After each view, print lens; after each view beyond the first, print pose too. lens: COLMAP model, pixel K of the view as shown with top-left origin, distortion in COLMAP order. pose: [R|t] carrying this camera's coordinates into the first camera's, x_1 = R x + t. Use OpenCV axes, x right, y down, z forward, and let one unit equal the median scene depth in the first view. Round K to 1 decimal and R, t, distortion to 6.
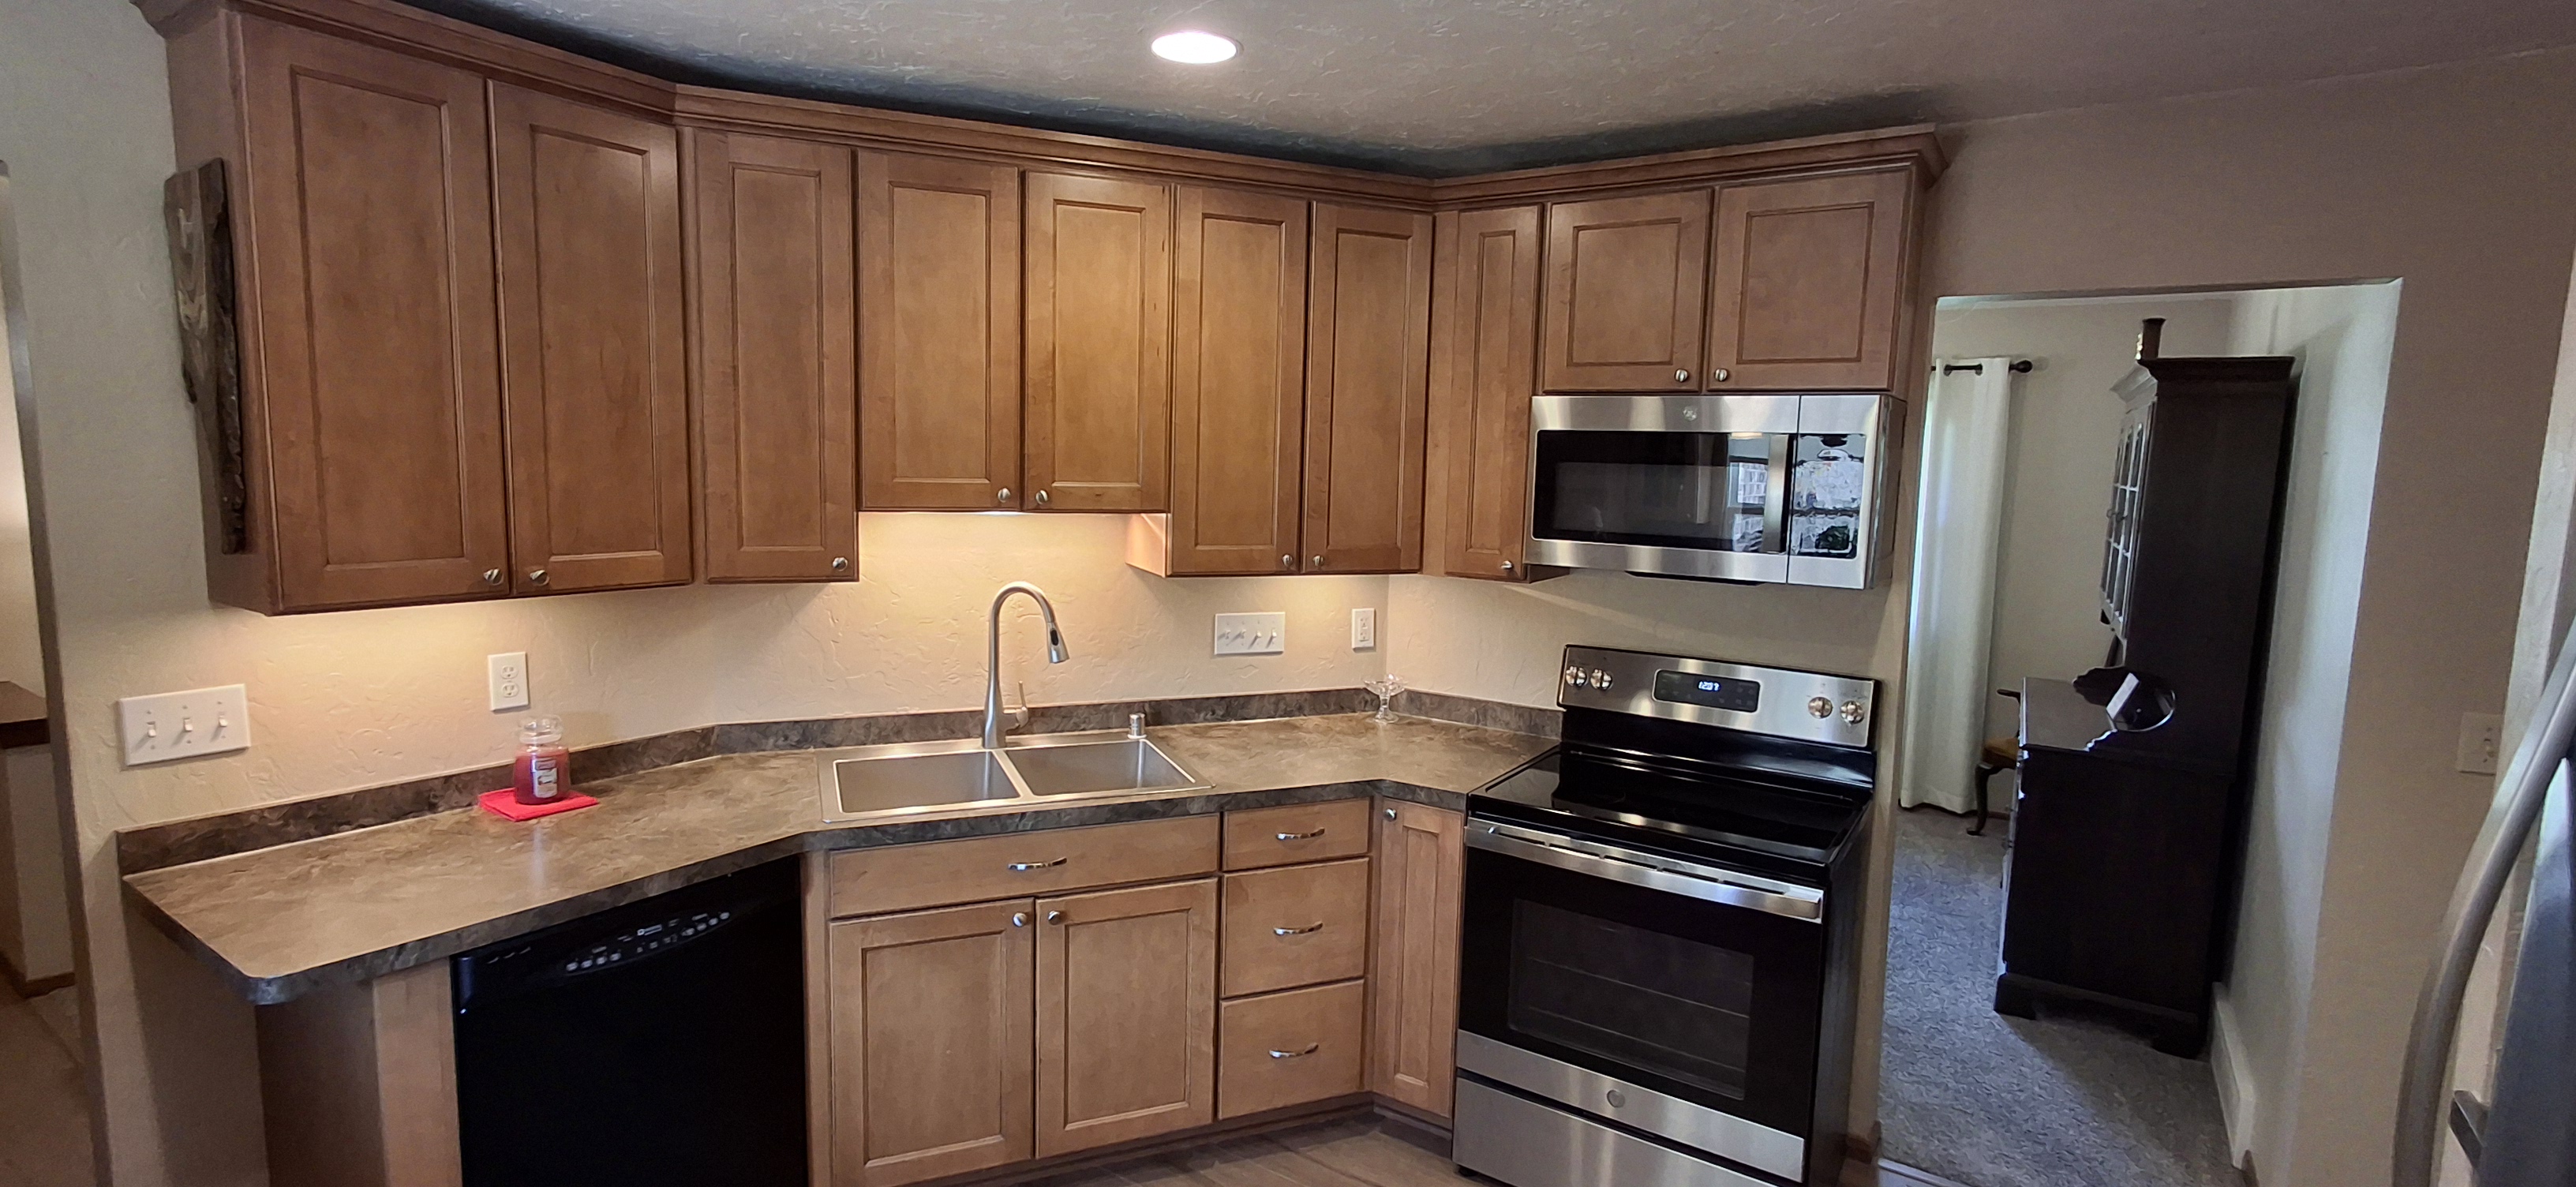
lens RADIAL K [[1186.4, 0, 1289.9], [0, 1186.4, 598.6], [0, 0, 1]] dist [0.017482, 0.005058]
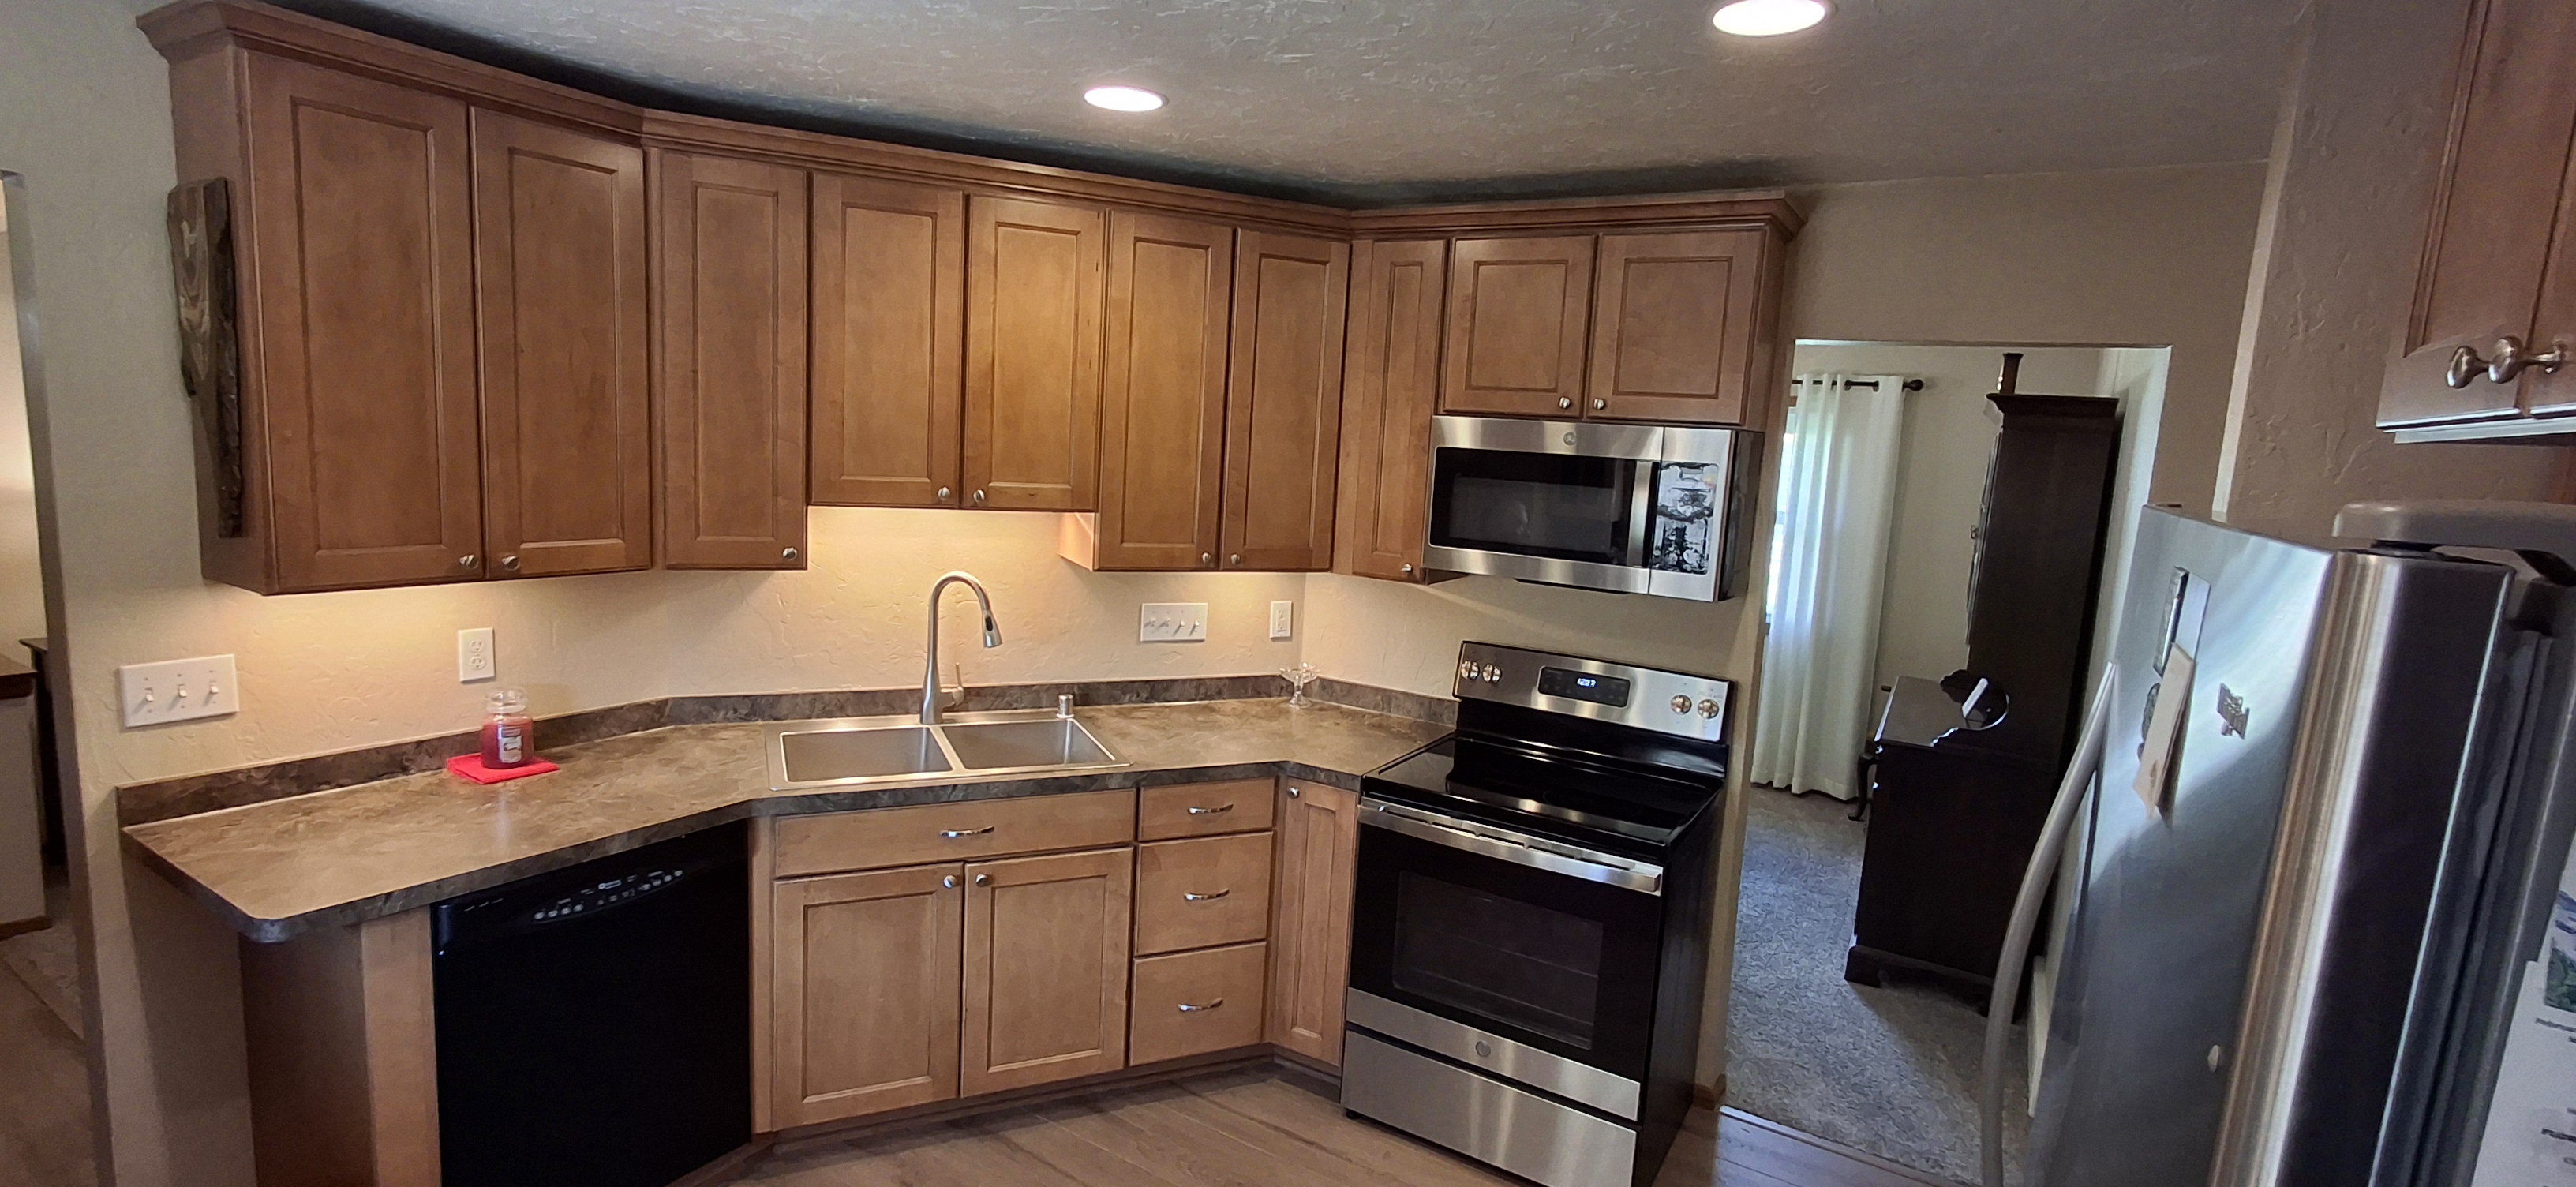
lens RADIAL K [[1186.4, 0, 1287.0], [0, 1186.4, 596.7], [0, 0, 1]] dist [0.017482, 0.005058]
pose [[0.998974, 0.025399, 0.037501, 0.034602], [-0.026137, 0.999472, 0.019315, -0.021859], [-0.036990, -0.020275, 0.999110, -0.100122]]
